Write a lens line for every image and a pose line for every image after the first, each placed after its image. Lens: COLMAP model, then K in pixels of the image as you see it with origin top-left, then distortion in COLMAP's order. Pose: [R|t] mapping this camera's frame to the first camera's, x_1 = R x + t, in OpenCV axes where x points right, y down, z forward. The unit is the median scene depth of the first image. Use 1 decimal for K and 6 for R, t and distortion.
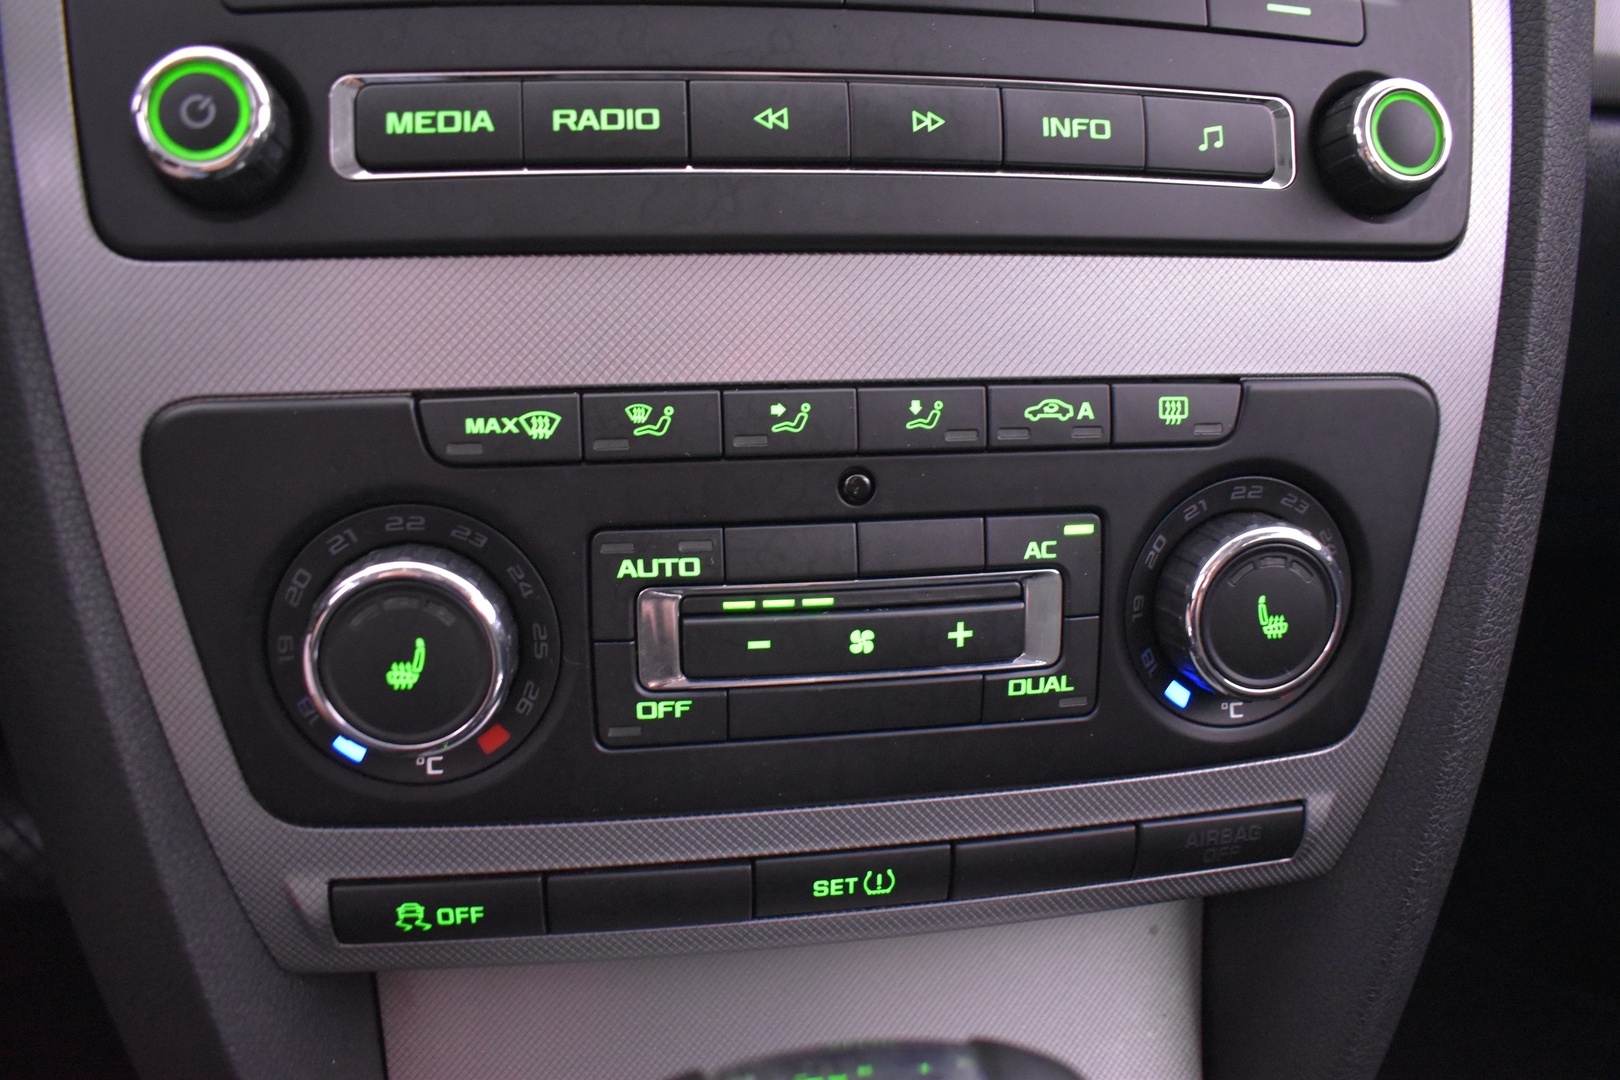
lens RADIAL K [[1309.7, 0, 803.8], [0, 1309.7, 545.3], [0, 0, 1]] dist [-0.004467, -0.031537]
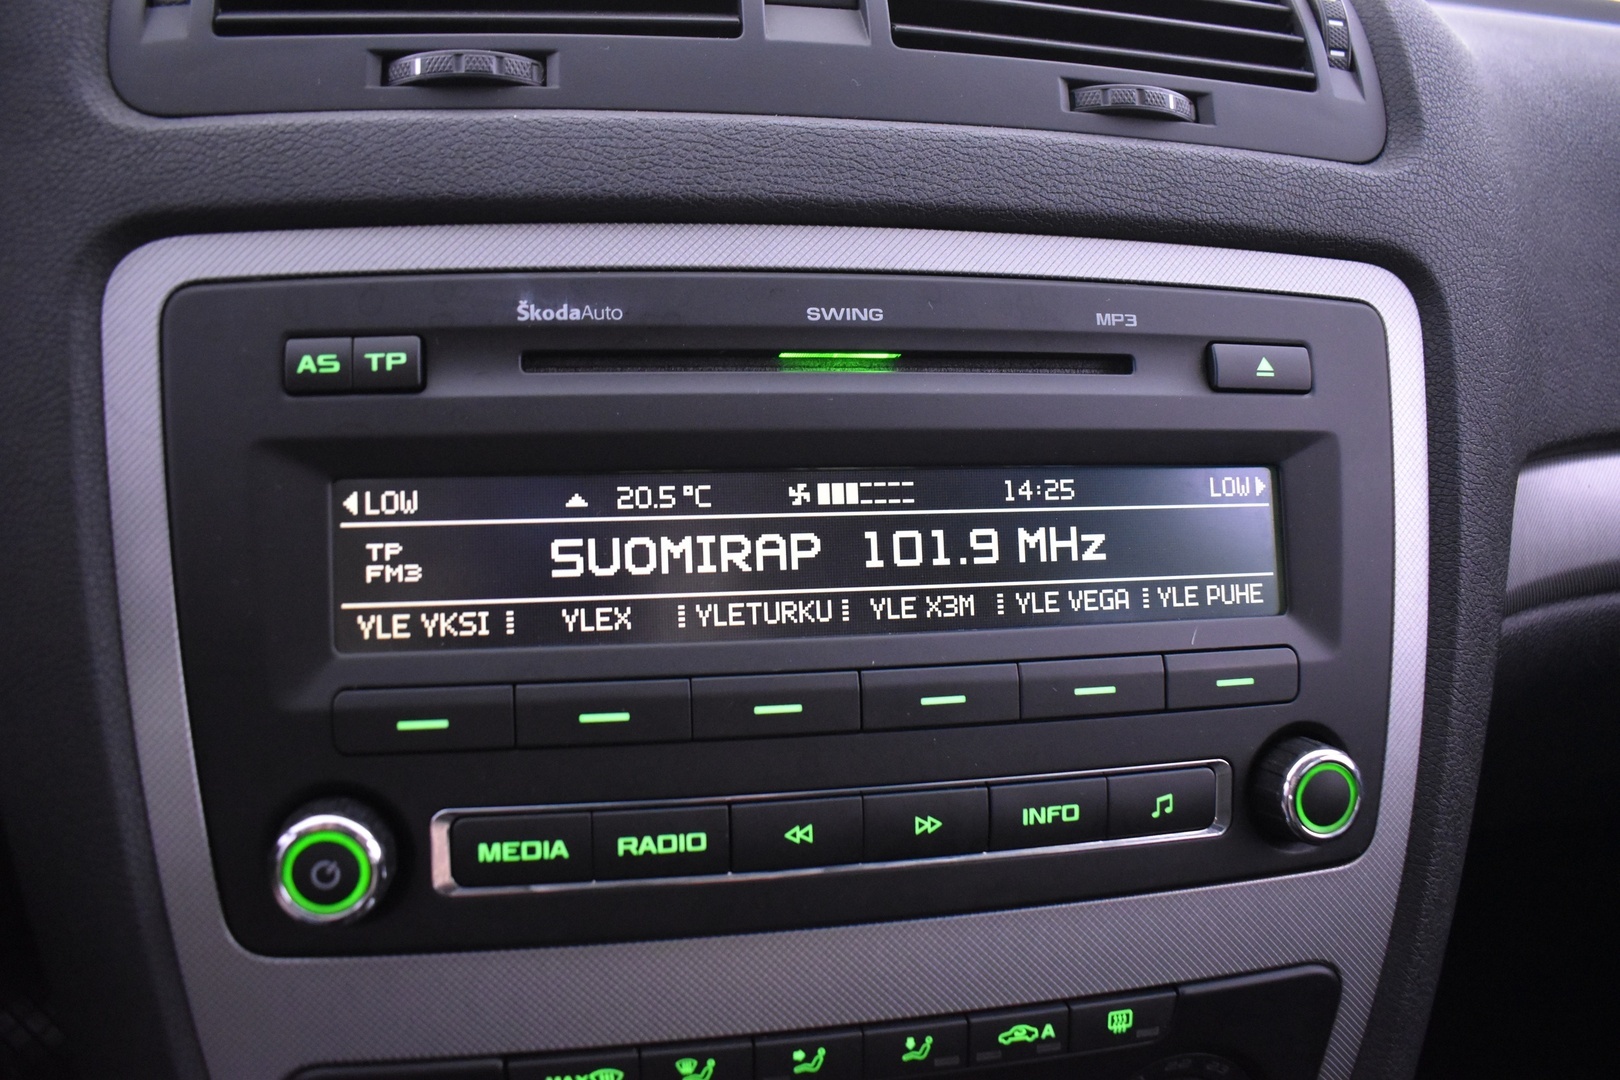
lens RADIAL K [[1309.7, 0, 812.7], [0, 1309.7, 535.1], [0, 0, 1]] dist [-0.004467, -0.031537]
pose [[0.999286, 0.017068, 0.033711, -0.056770], [-0.020856, 0.993096, 0.115435, -0.732064], [-0.031508, -0.116055, 0.992743, -0.161732]]
